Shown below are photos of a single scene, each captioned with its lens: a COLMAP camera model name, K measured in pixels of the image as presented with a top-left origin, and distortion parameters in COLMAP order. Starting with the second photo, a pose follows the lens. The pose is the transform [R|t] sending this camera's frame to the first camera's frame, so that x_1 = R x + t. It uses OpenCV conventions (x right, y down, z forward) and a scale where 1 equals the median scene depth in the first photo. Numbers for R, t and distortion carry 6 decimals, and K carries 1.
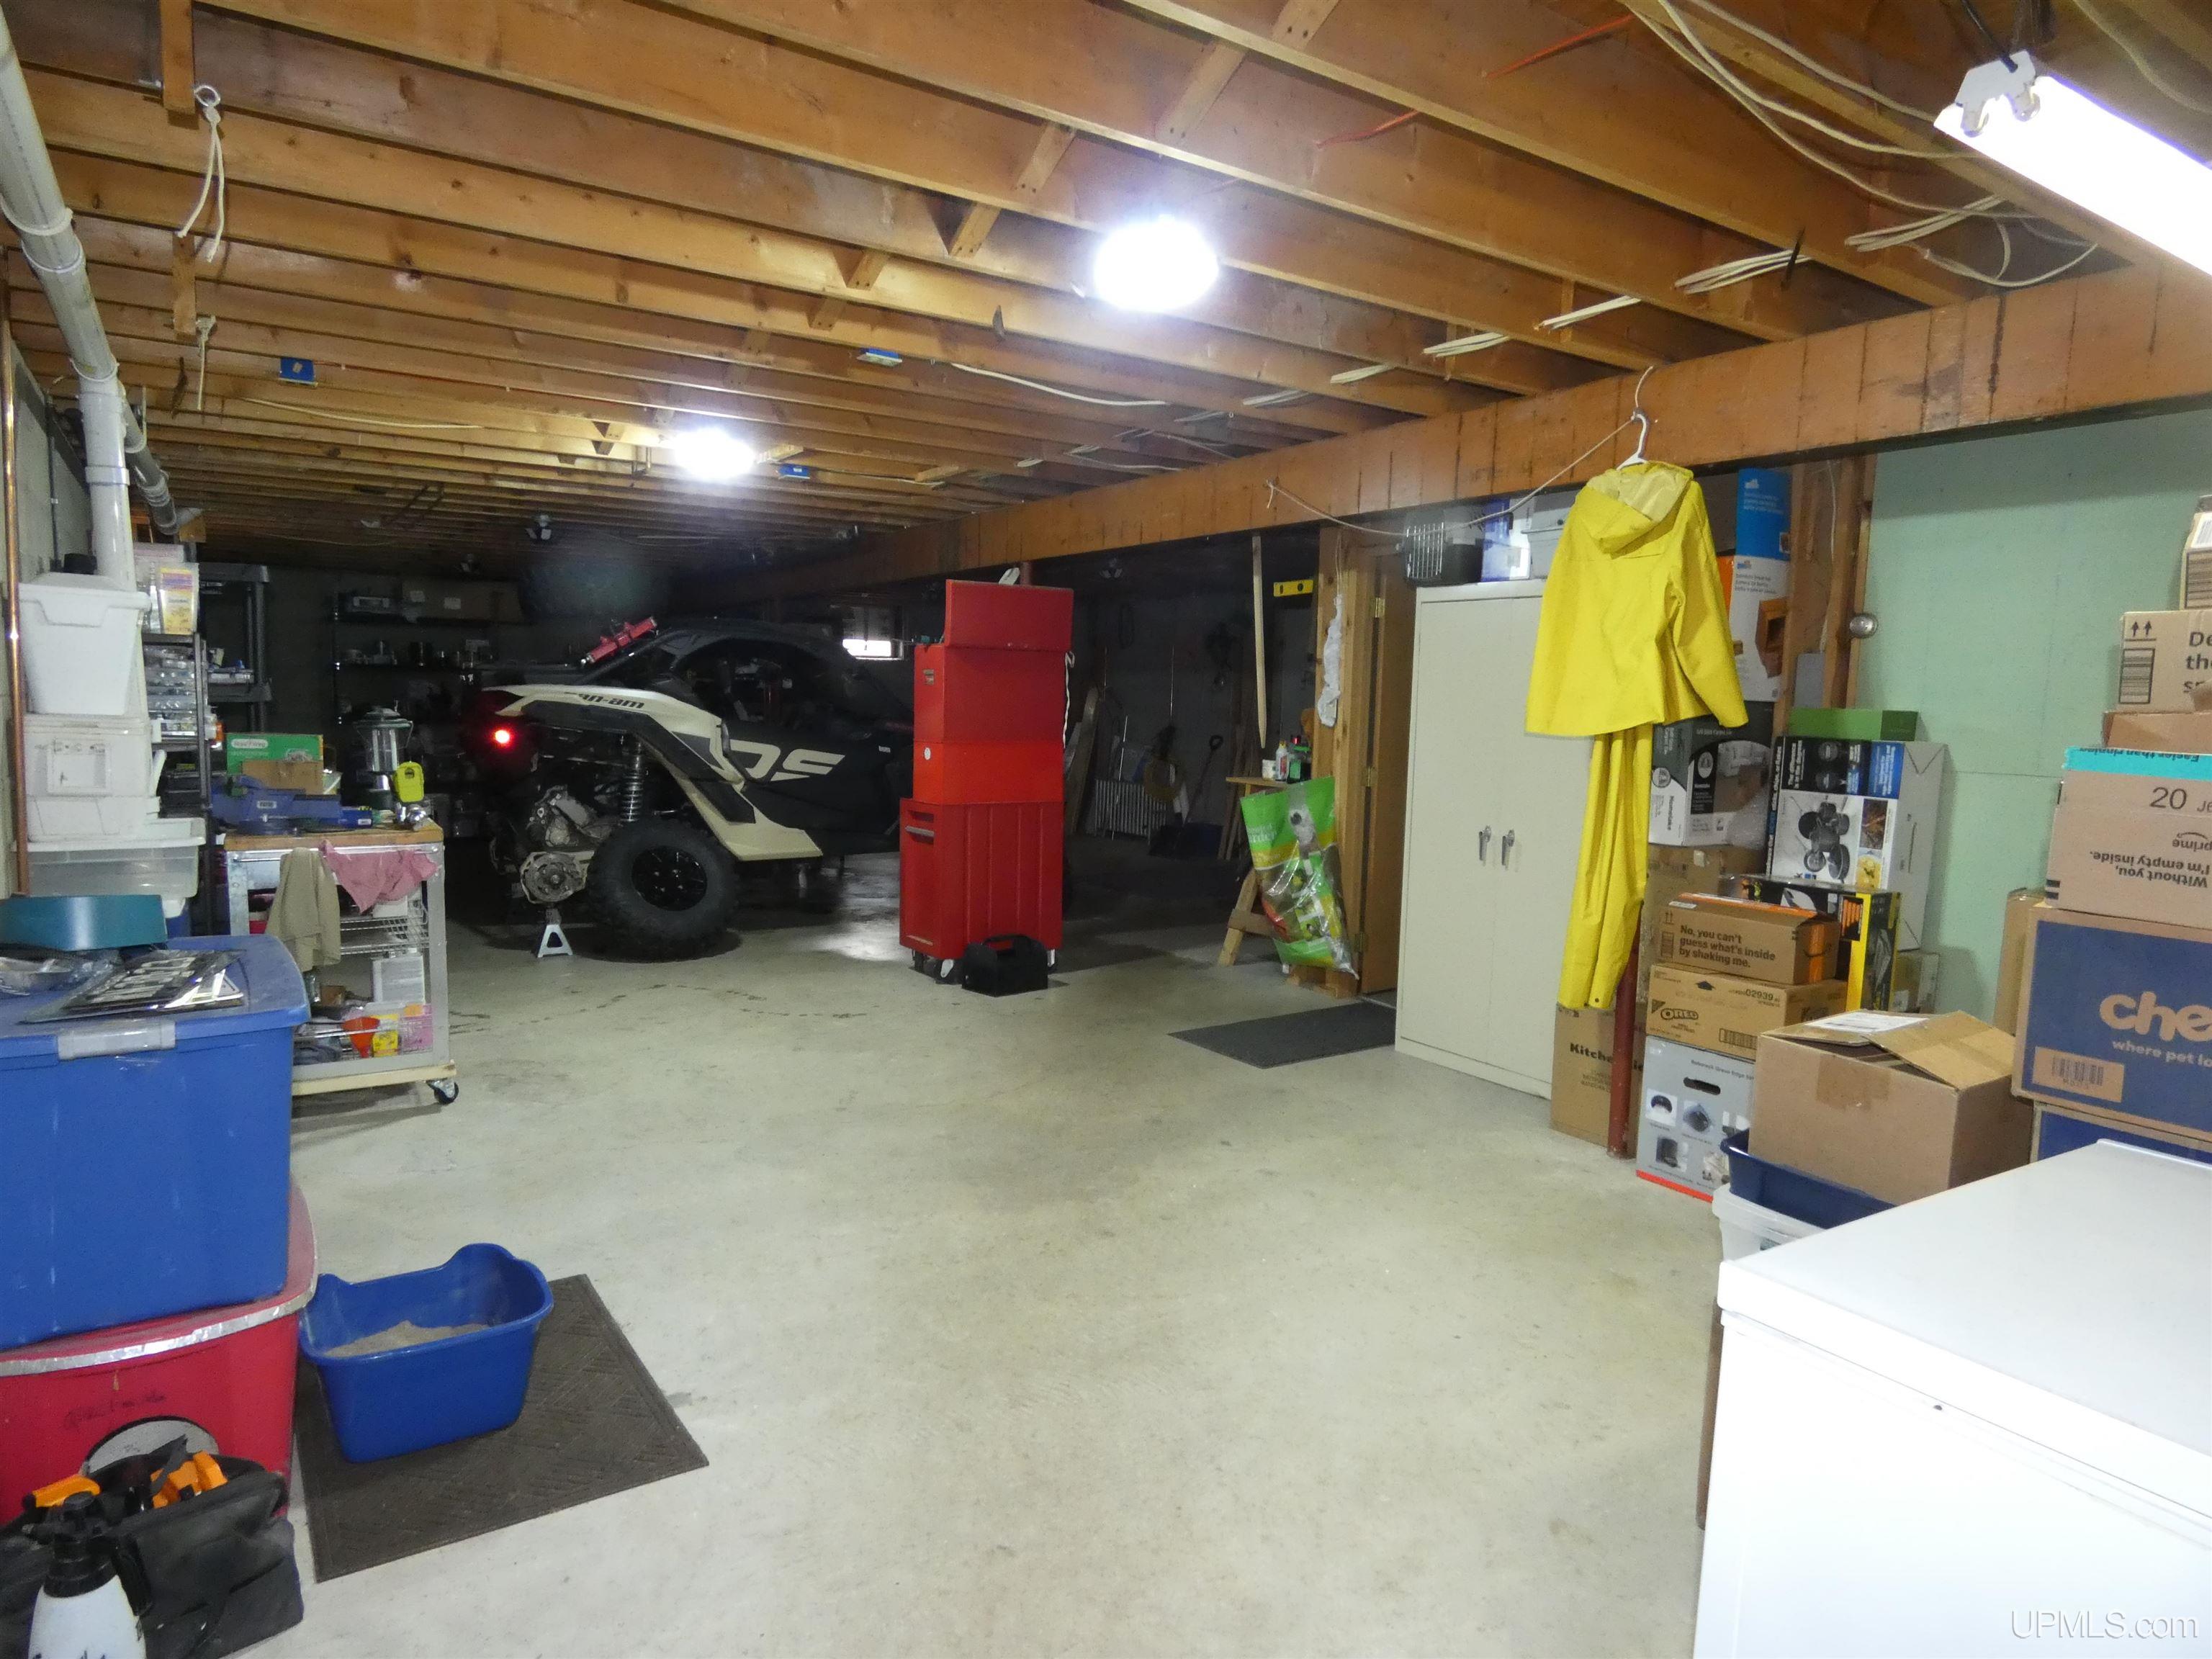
lens RADIAL K [[1340.7, 0, 1097.5], [0, 1340.7, 835.8], [0, 0, 1]] dist [0.009543, -0.007826]
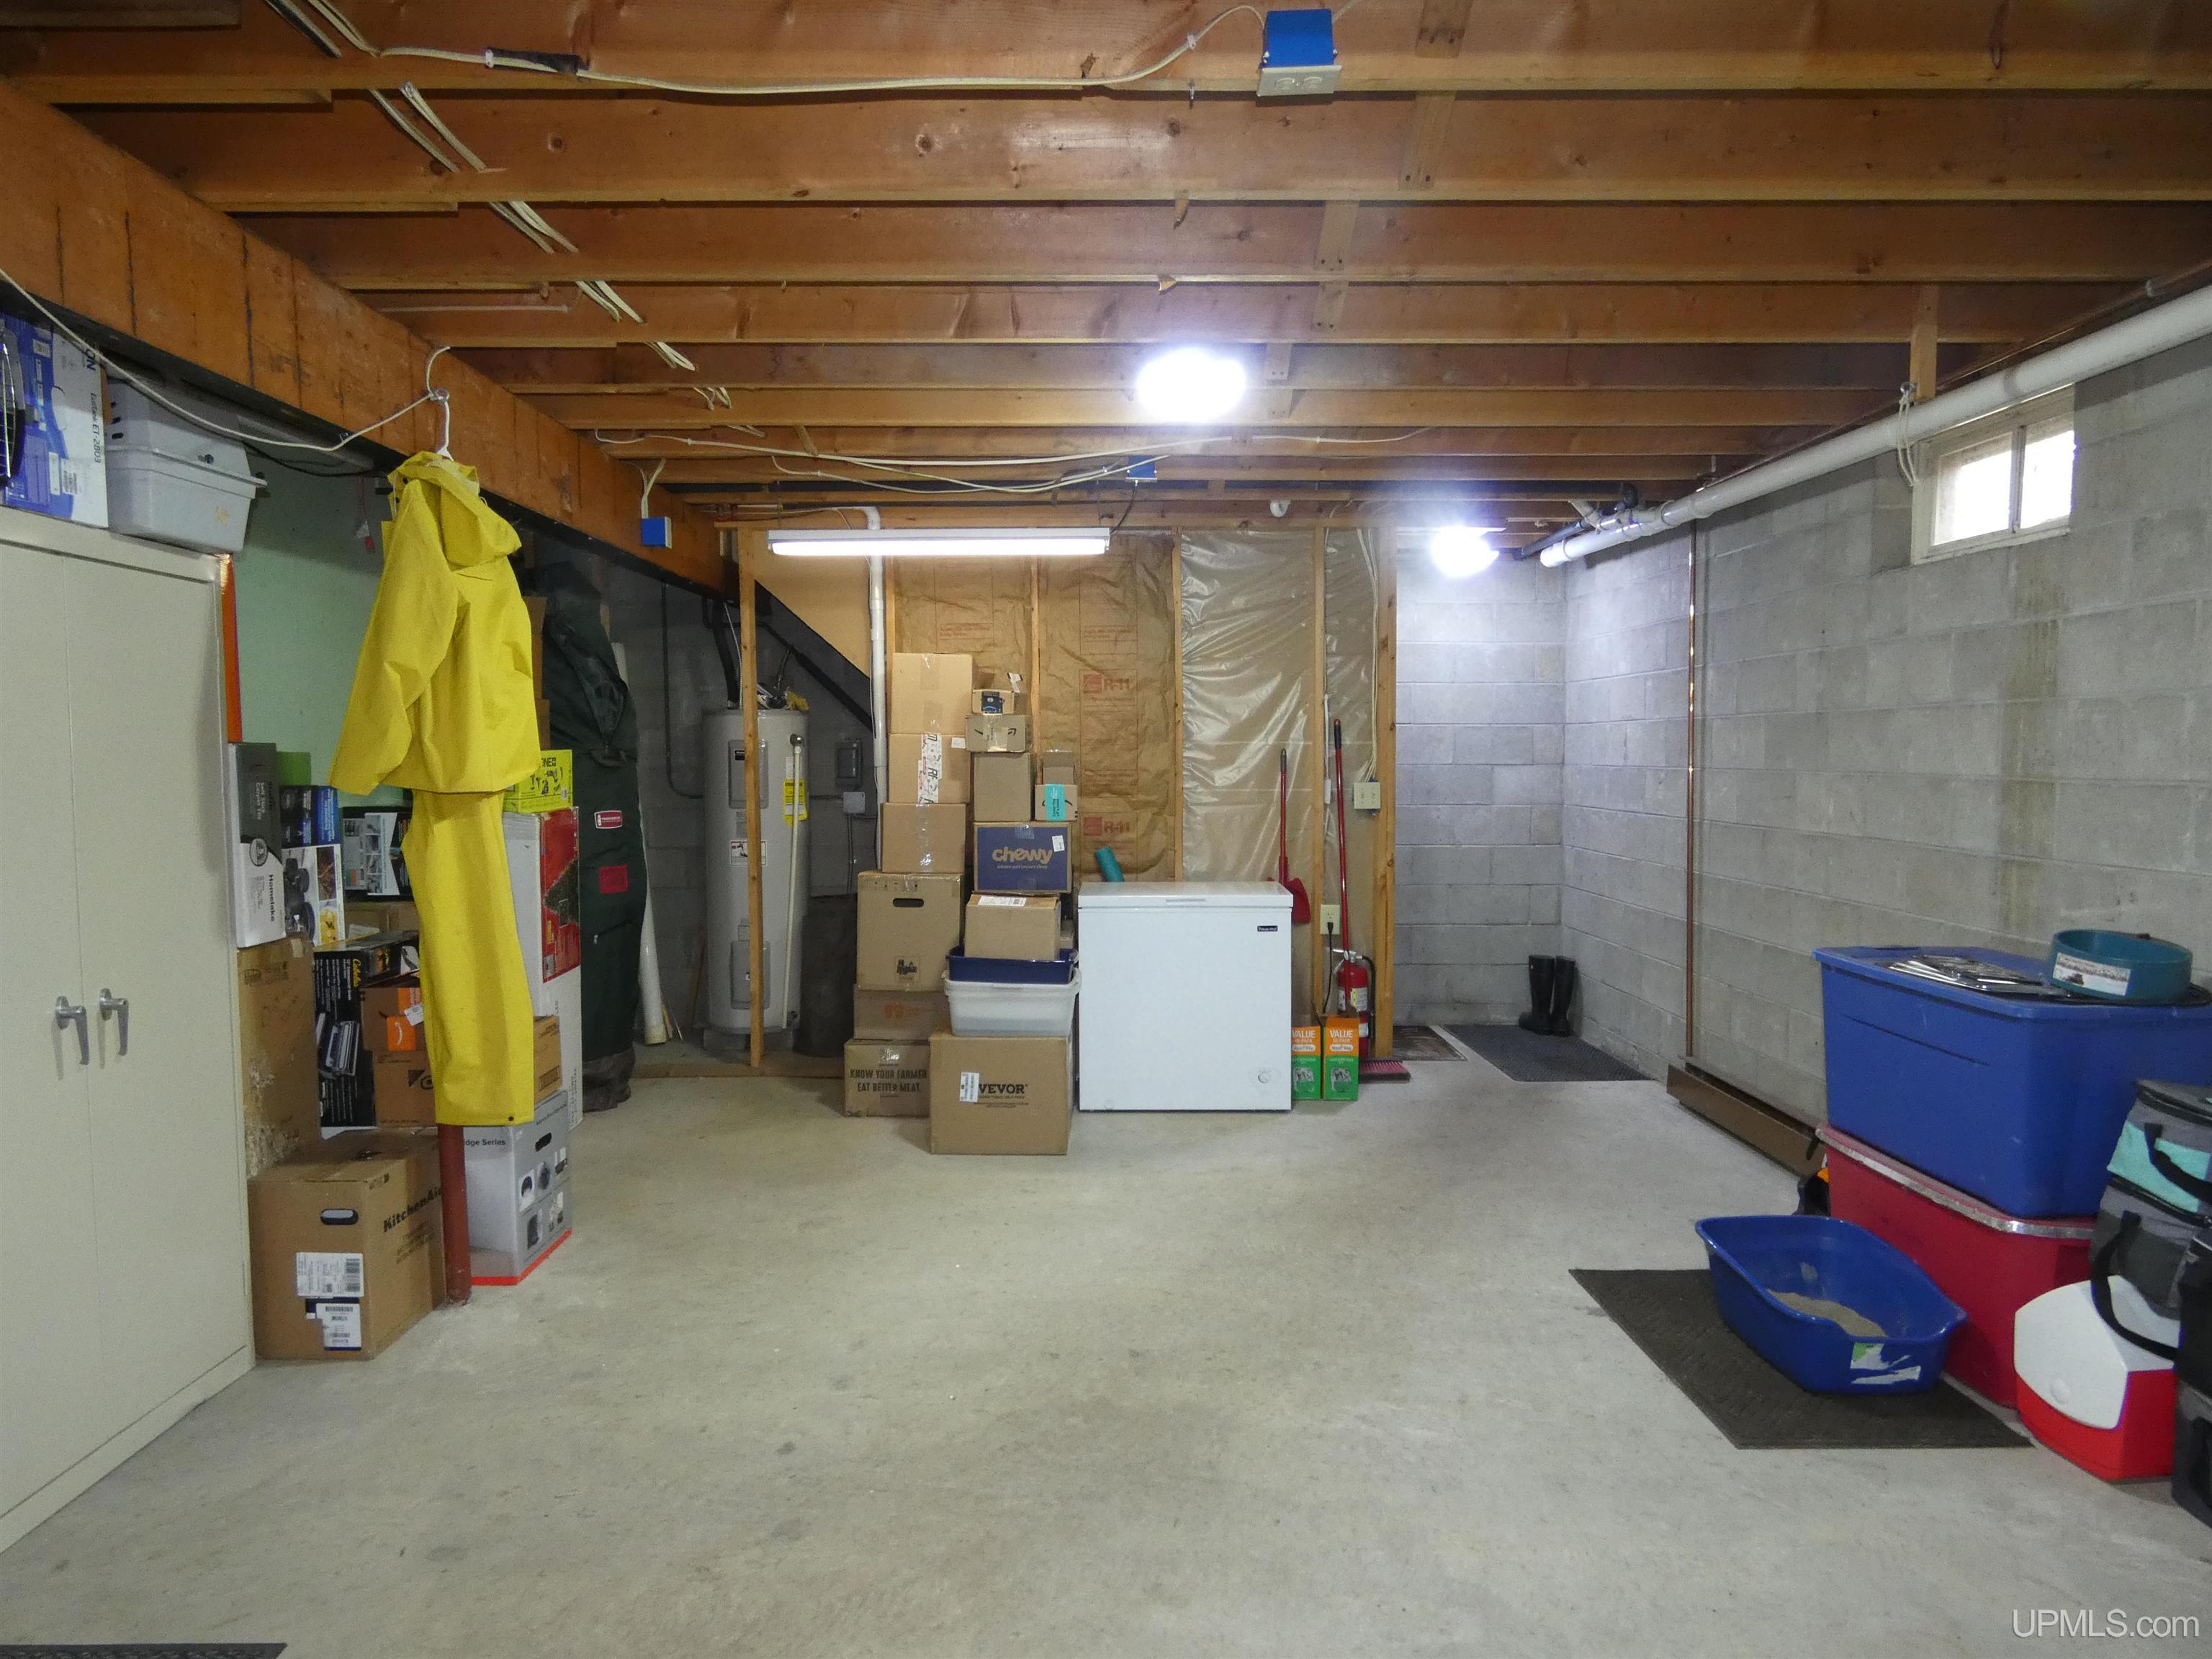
lens RADIAL K [[1340.7, 0, 1089.0], [0, 1340.7, 832.8], [0, 0, 1]] dist [0.009543, -0.007826]
pose [[-0.838418, -0.059297, 0.541792, -0.370878], [0.032899, 0.986745, 0.158907, -0.165850], [-0.544033, 0.151055, -0.825354, 1.459276]]
